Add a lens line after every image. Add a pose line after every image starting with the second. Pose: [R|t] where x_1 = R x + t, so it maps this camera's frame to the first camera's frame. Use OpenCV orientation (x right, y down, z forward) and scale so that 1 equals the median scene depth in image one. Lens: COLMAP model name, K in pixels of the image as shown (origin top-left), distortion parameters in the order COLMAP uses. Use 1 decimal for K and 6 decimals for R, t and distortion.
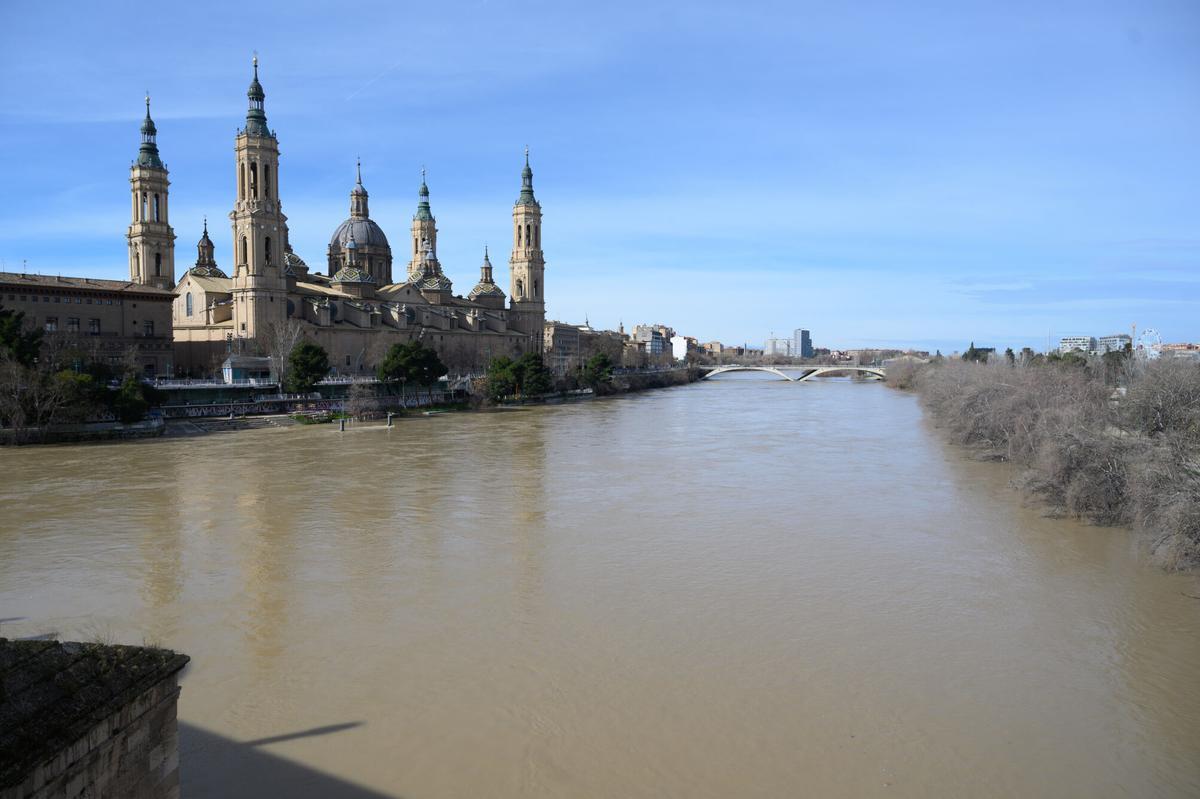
lens RADIAL K [[787.5, 0, 600.0], [0, 787.5, 399.5], [0, 0, 1]] dist [0.001433, 0.002960]
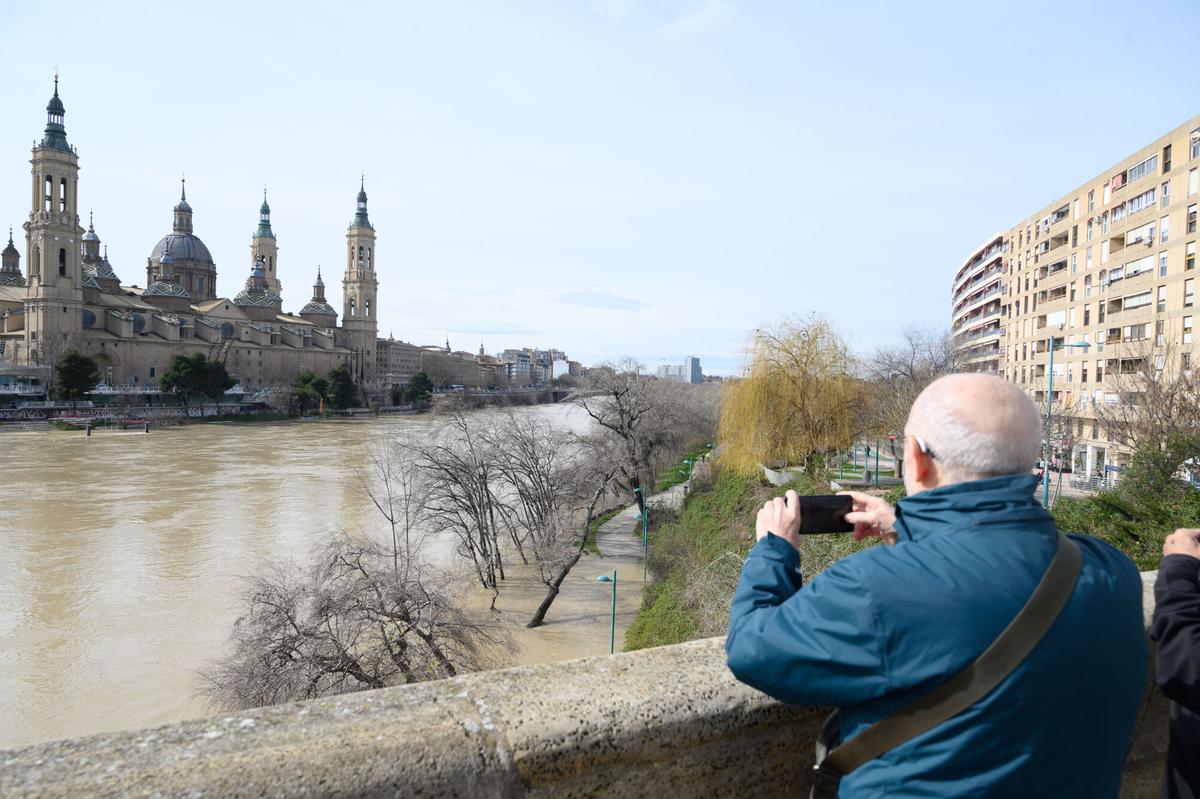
lens RADIAL K [[787.5, 0, 600.0], [0, 787.5, 399.5], [0, 0, 1]] dist [0.001433, 0.002960]
pose [[0.993557, 0.019101, 0.111716, 0.137621], [-0.015705, 0.999390, -0.031202, 0.008040], [-0.112244, 0.029247, 0.993250, -0.072633]]
